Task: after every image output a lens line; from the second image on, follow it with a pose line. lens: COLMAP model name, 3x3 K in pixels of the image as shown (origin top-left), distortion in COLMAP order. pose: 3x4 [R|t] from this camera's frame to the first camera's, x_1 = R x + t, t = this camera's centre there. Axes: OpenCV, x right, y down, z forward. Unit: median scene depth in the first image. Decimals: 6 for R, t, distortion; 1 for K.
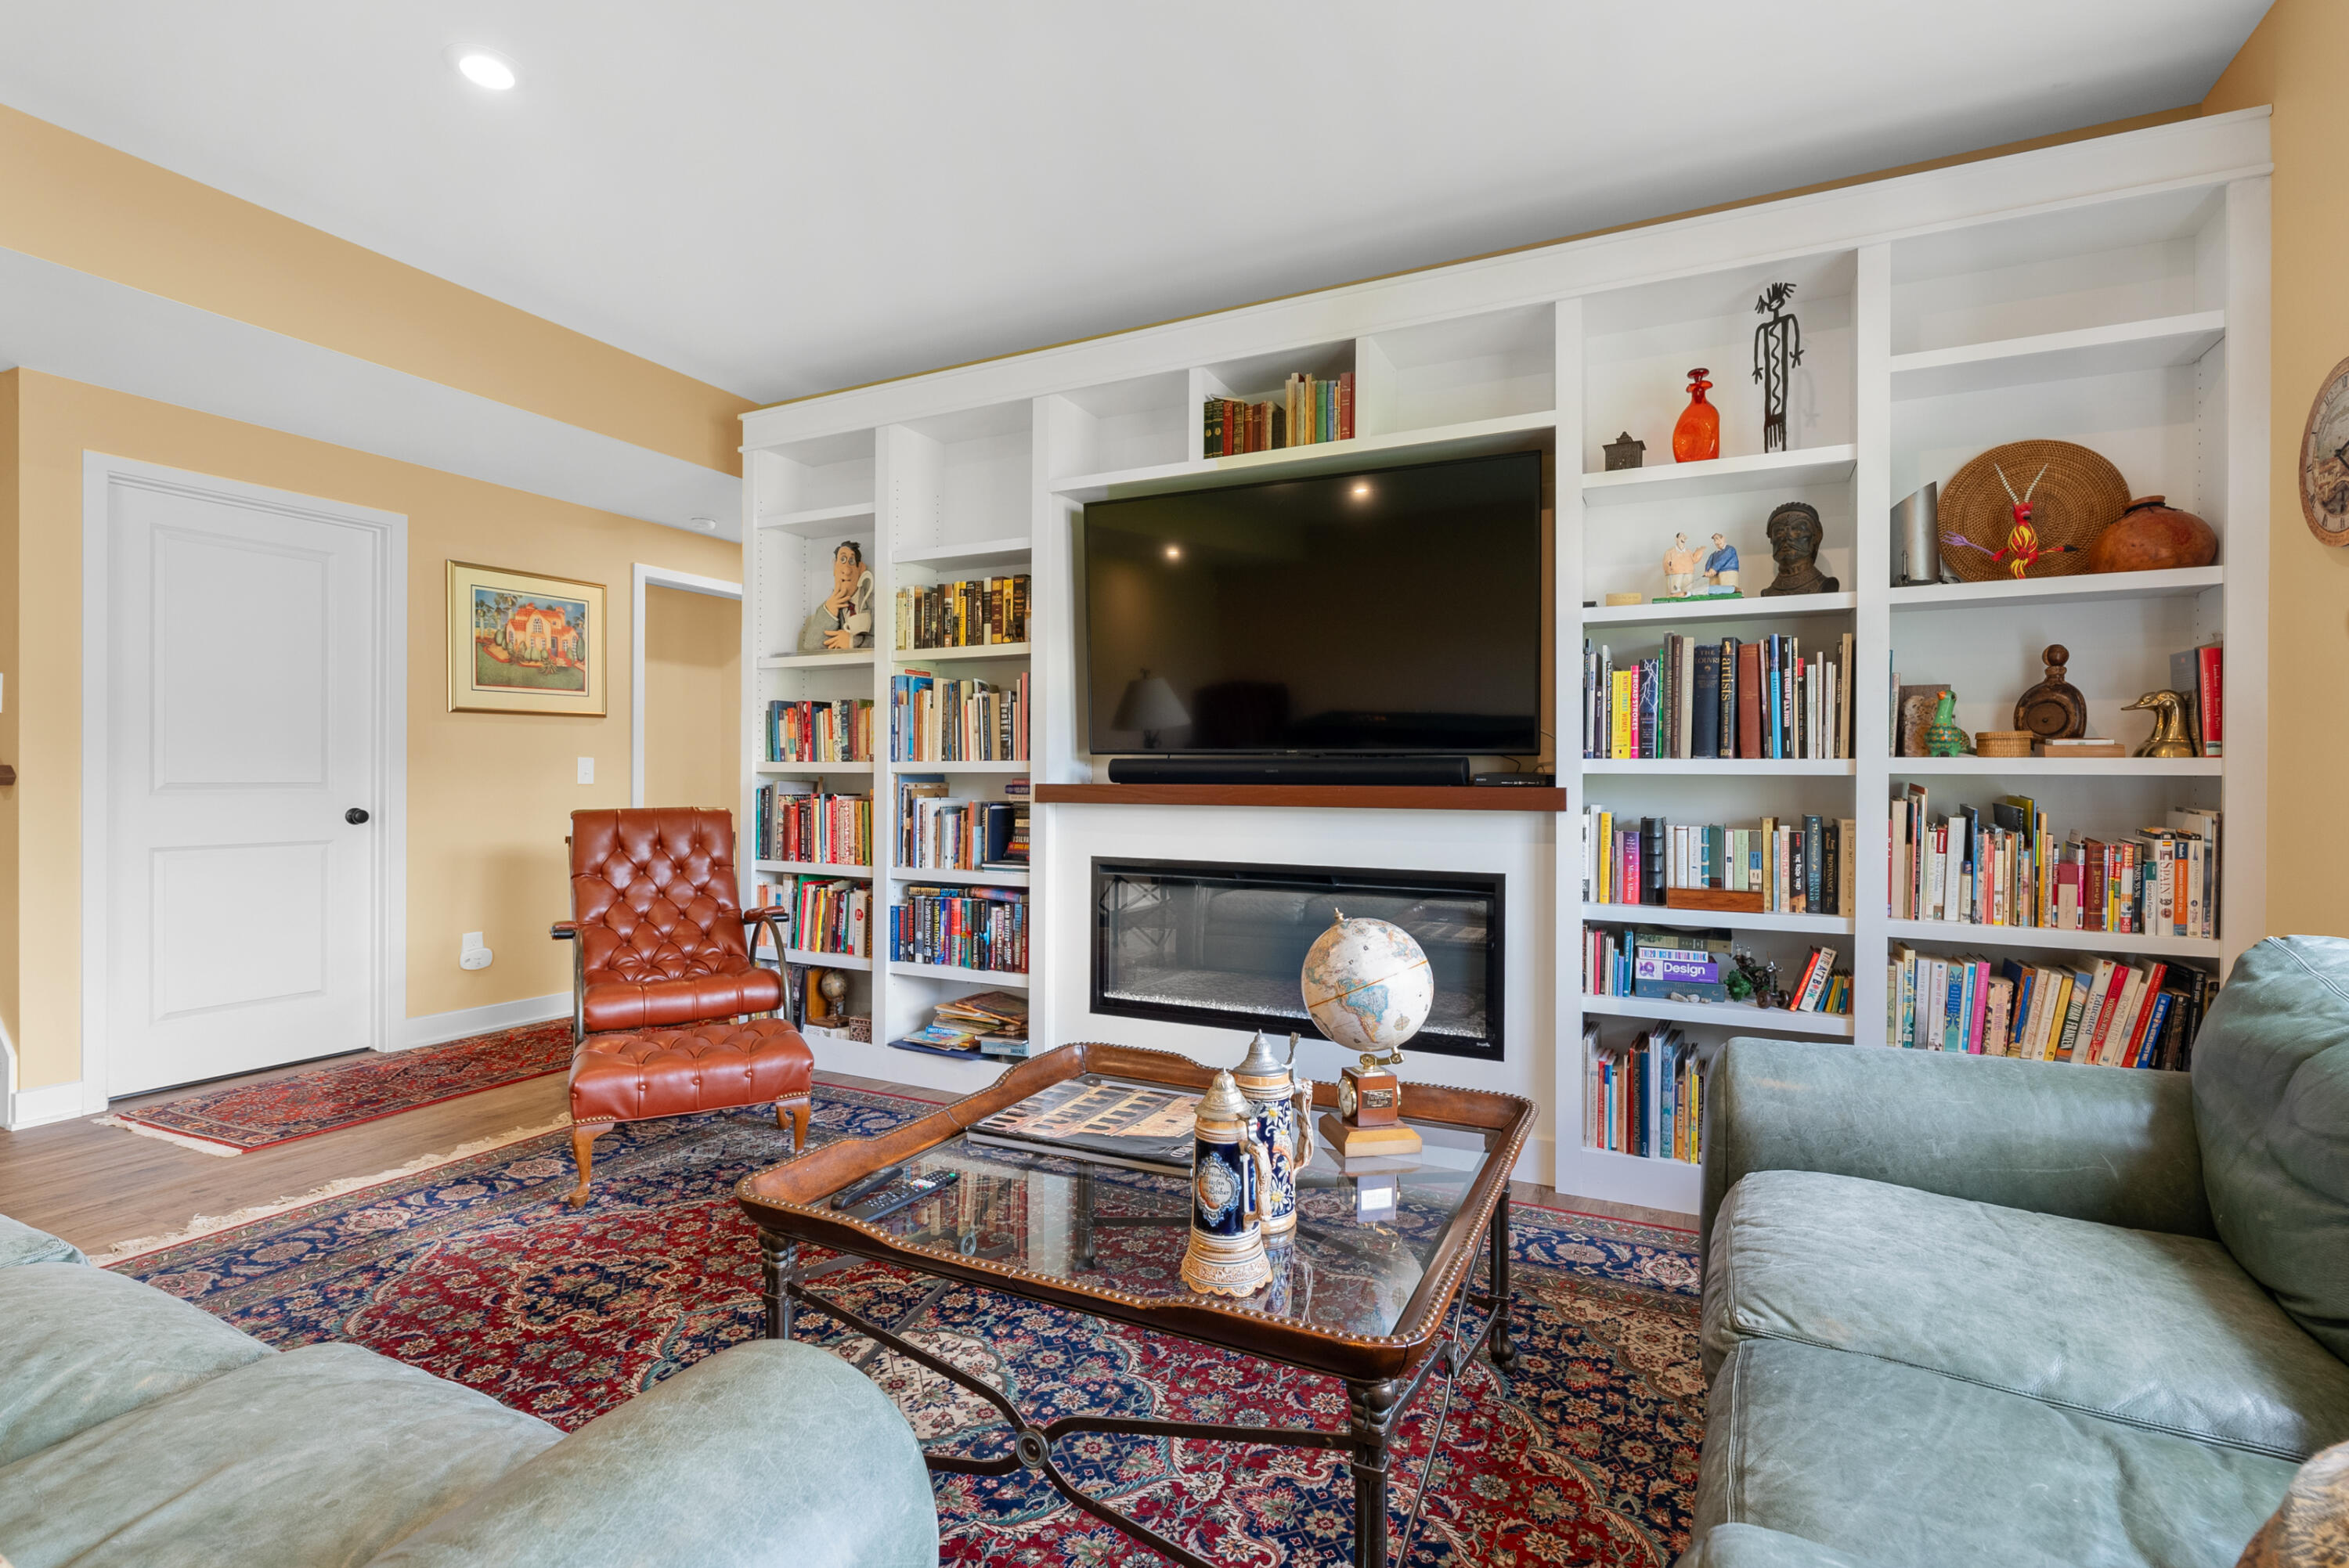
lens RADIAL K [[1068.8, 0, 1166.3], [0, 1068.8, 777.9], [0, 0, 1]] dist [0.000985, 0.002836]
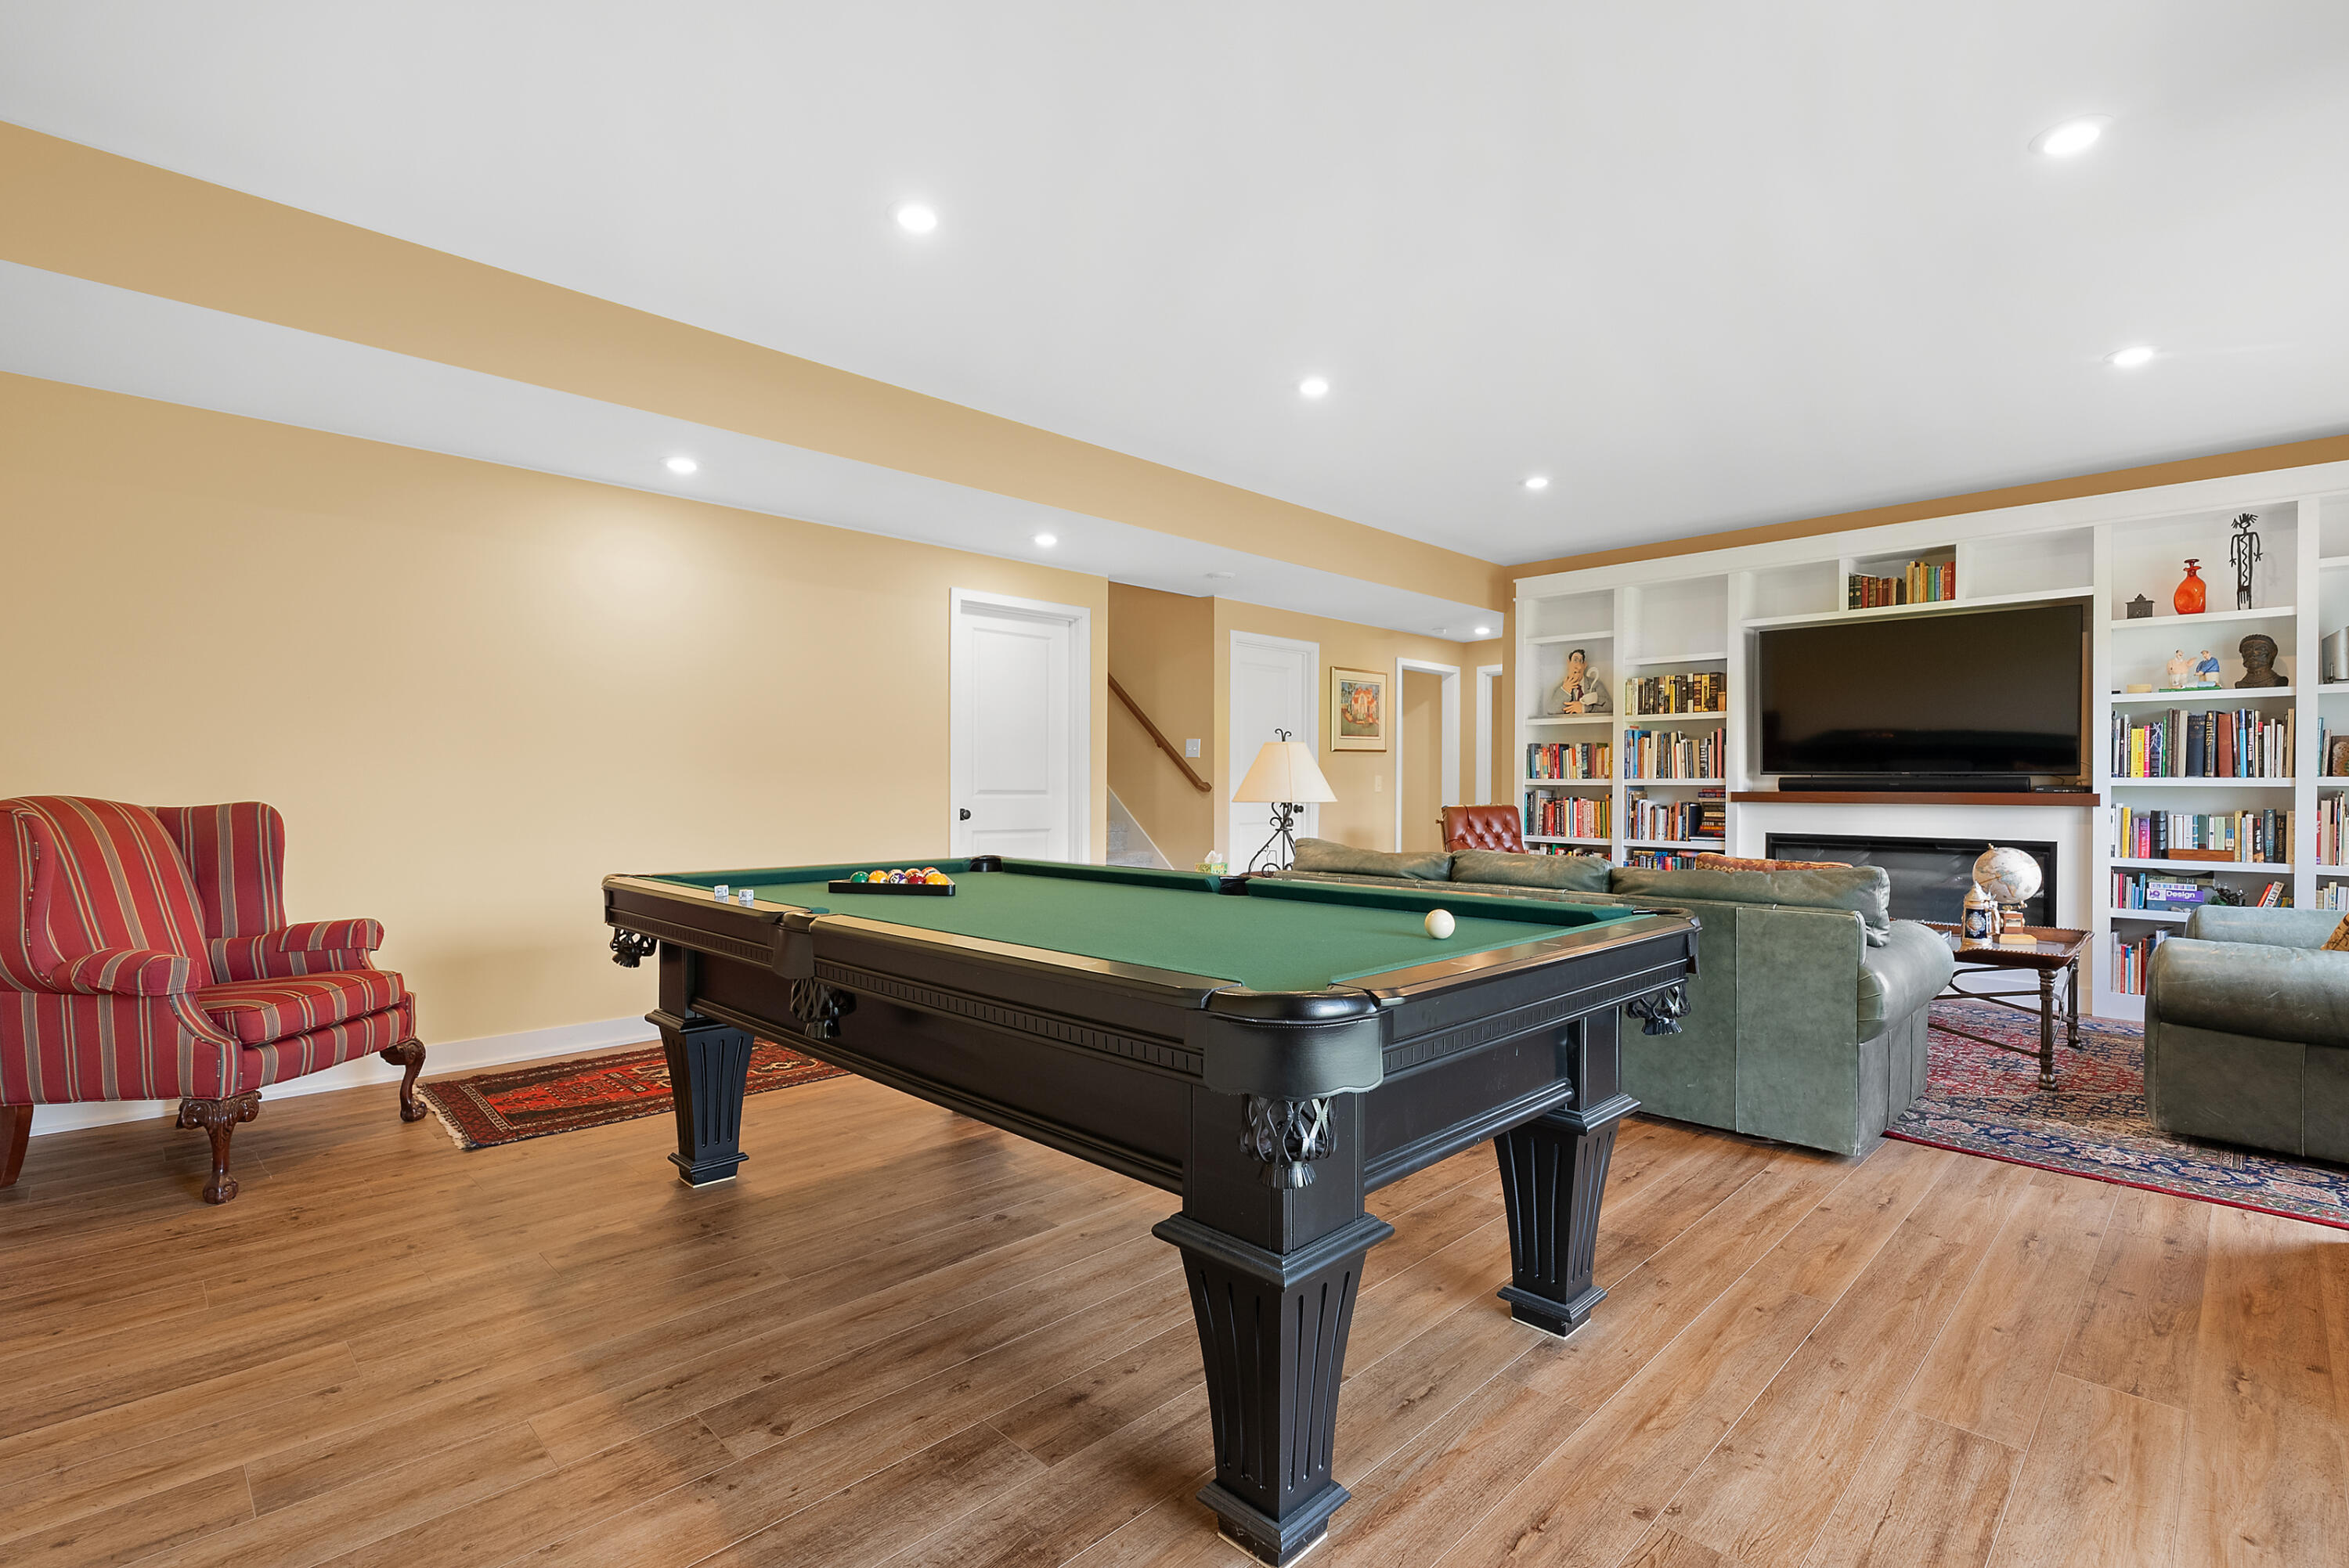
lens RADIAL K [[1068.8, 0, 1189.4], [0, 1068.8, 792.0], [0, 0, 1]] dist [0.000985, 0.002836]
pose [[0.951316, 0.001467, -0.308215, -0.481728], [-0.000697, 0.999996, 0.002608, 0.002610], [0.308218, -0.002267, 0.951313, -1.084501]]
